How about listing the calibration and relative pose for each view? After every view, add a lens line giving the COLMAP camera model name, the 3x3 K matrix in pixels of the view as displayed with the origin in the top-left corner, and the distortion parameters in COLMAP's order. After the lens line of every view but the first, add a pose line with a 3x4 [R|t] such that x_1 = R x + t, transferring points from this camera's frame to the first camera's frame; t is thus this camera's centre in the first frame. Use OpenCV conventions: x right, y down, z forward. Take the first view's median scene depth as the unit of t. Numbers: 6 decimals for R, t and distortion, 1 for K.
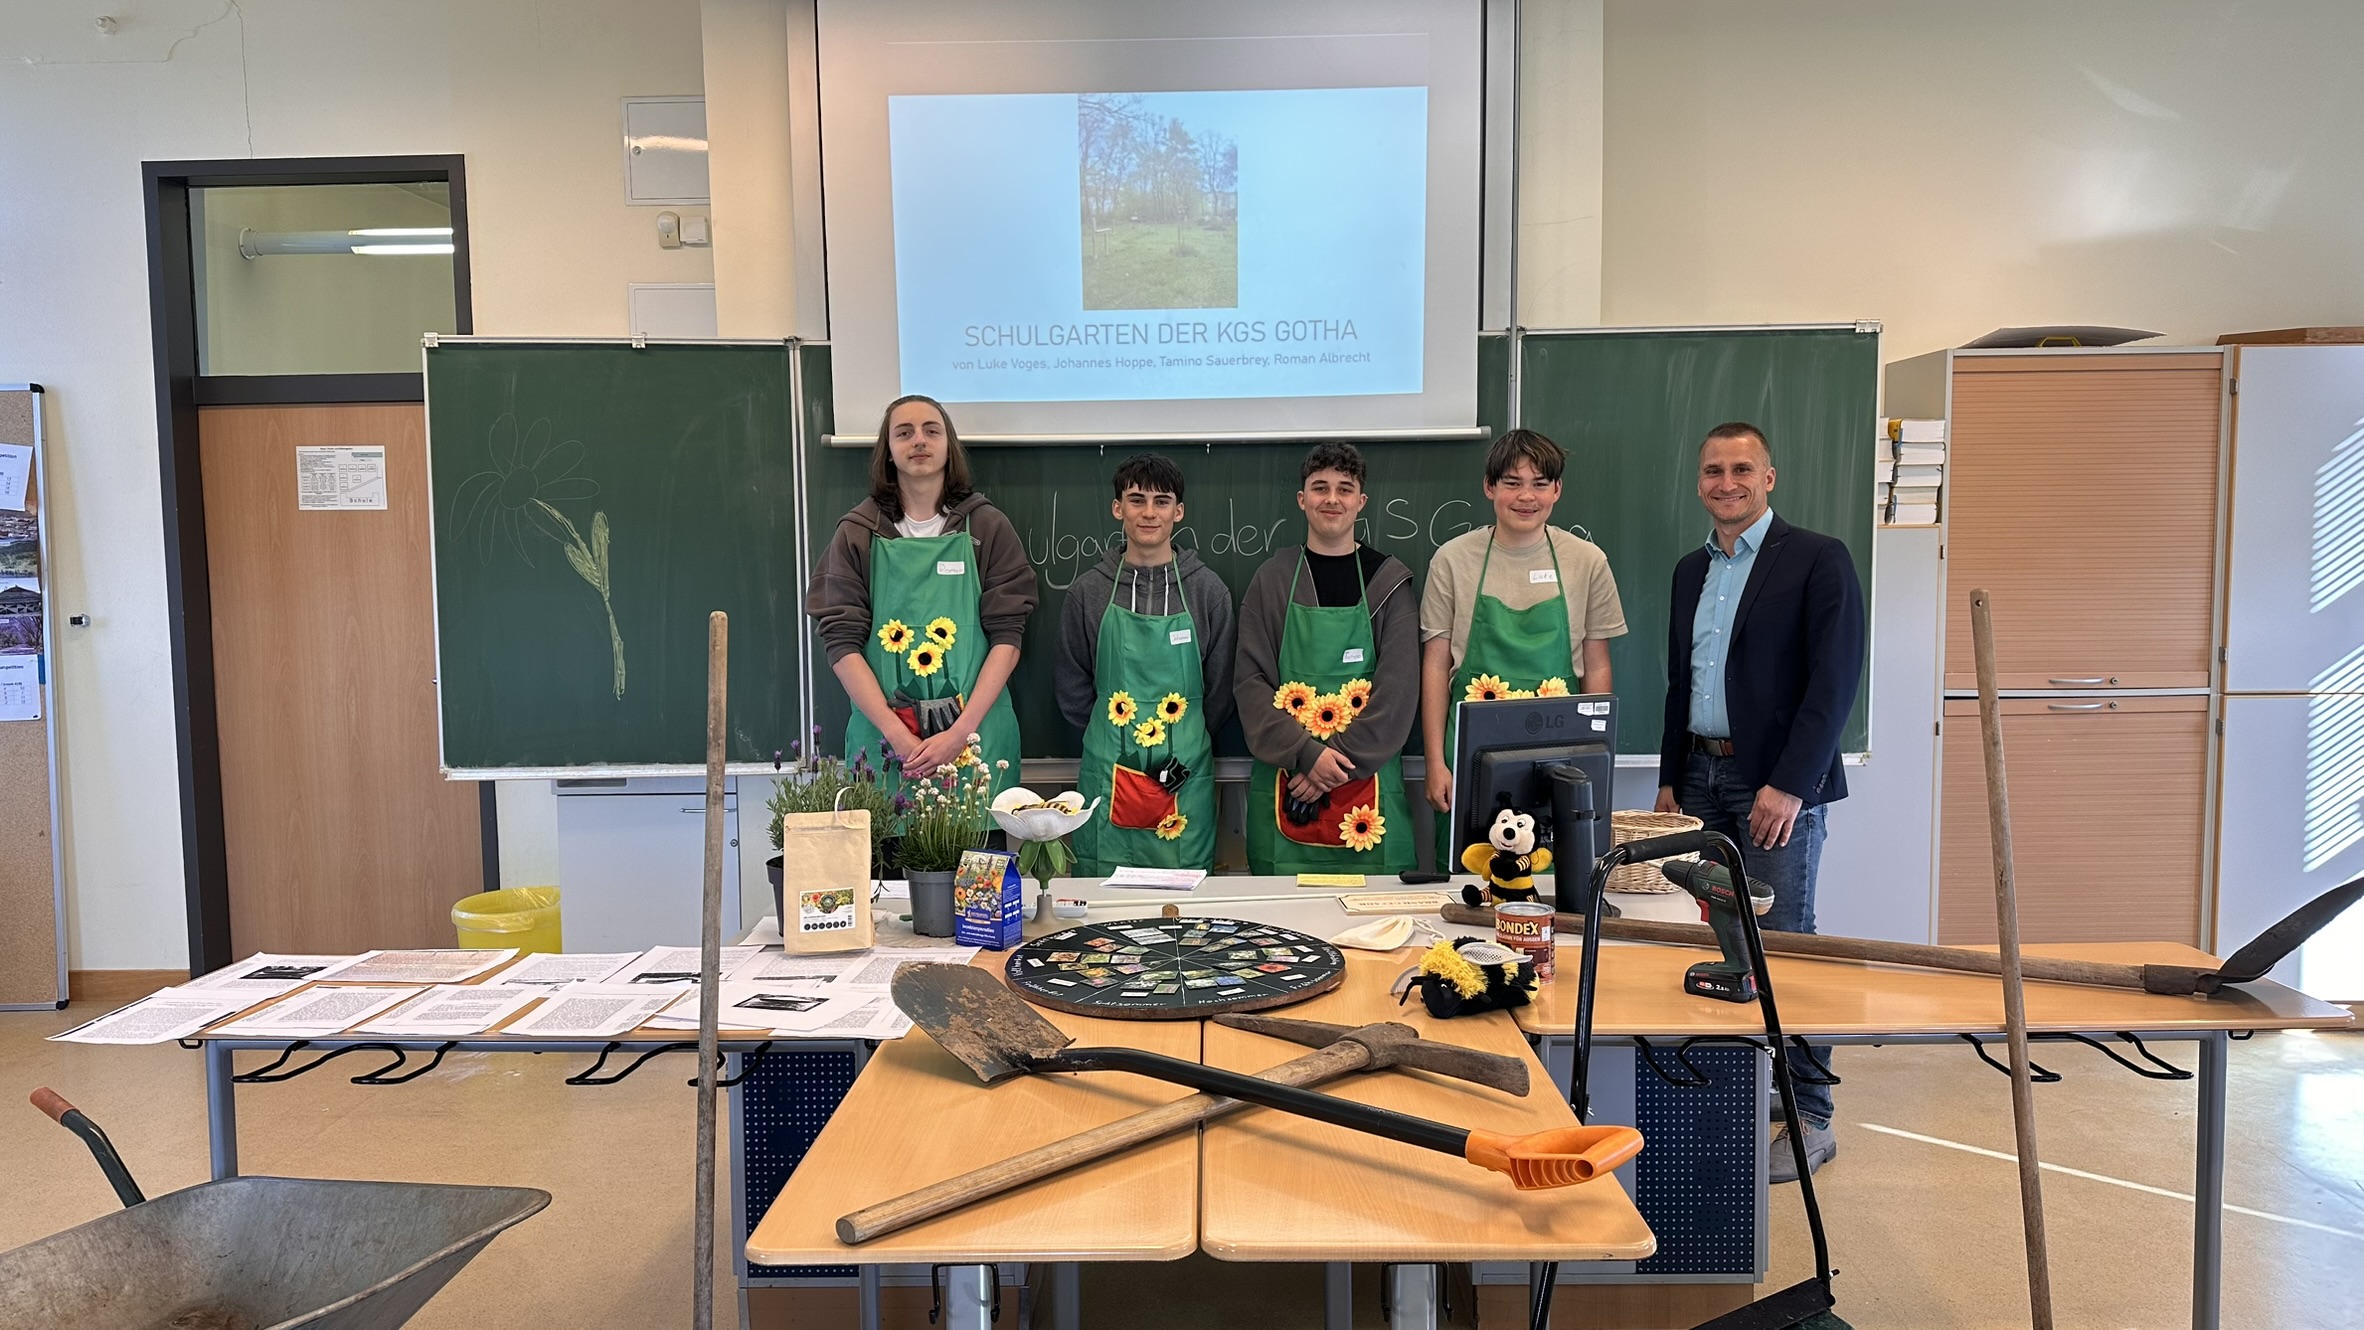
lens RADIAL K [[1651.5, 0, 1159.4], [0, 1651.5, 655.3], [0, 0, 1]] dist [0.023409, -0.034859]
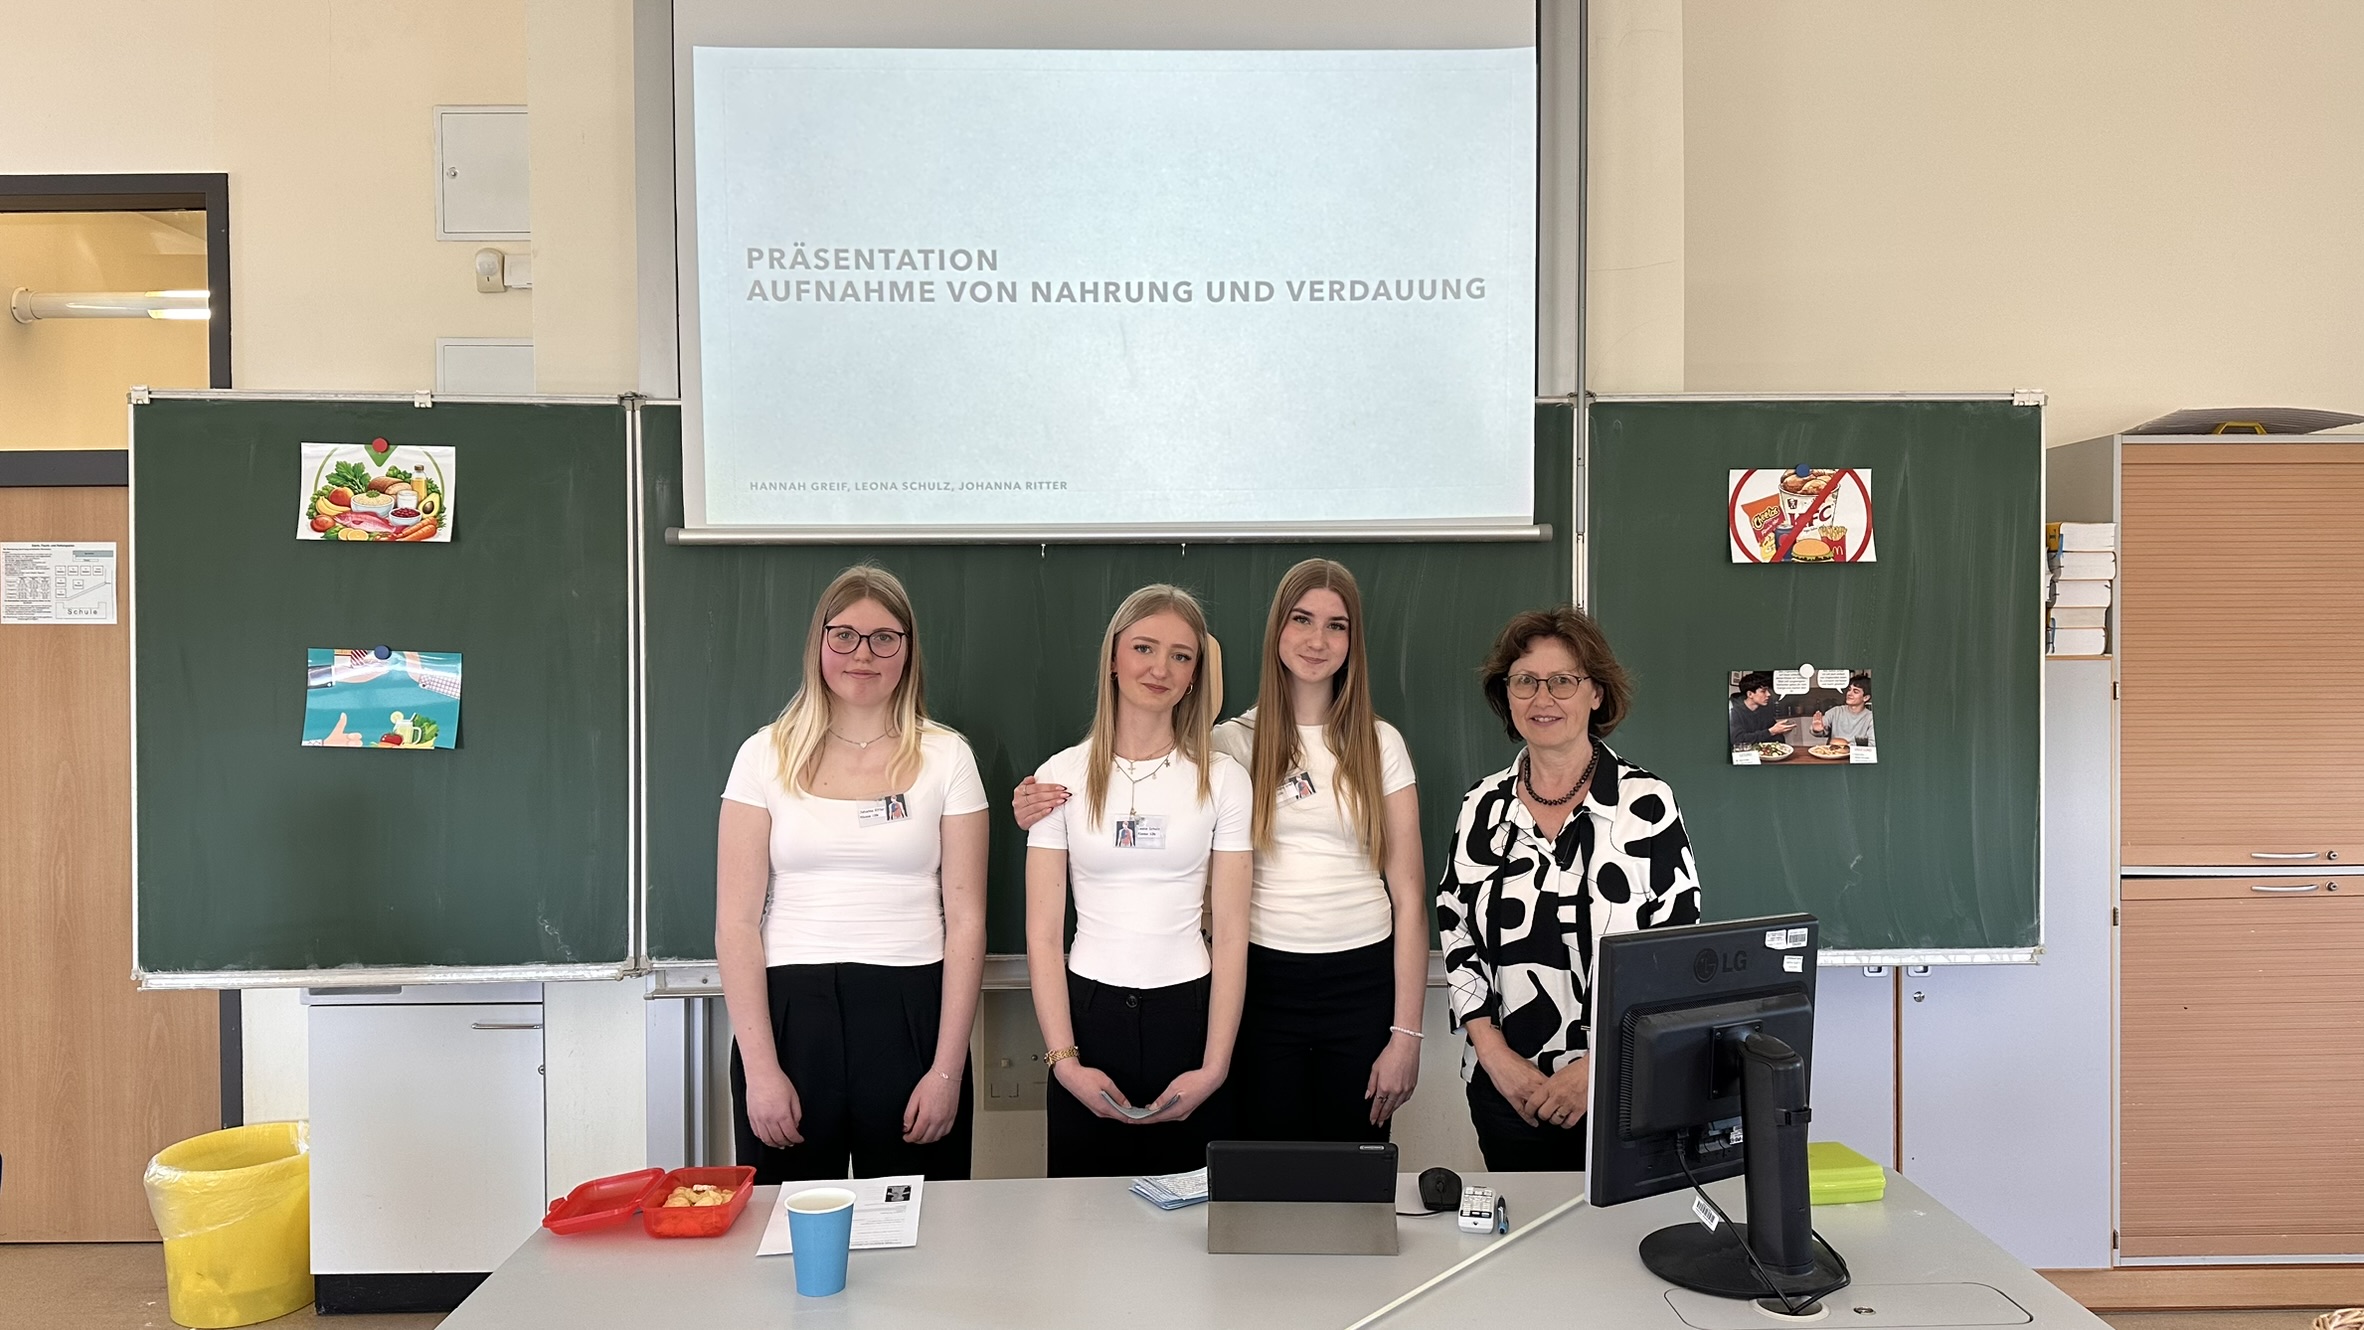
lens RADIAL K [[1651.5, 0, 1165.3], [0, 1651.5, 650.9], [0, 0, 1]] dist [0.023409, -0.034859]
pose [[0.999434, 0.006171, 0.033077, -0.001525], [-0.003621, 0.997054, -0.076616, -0.019323], [-0.033452, 0.076453, 0.996512, 0.234277]]
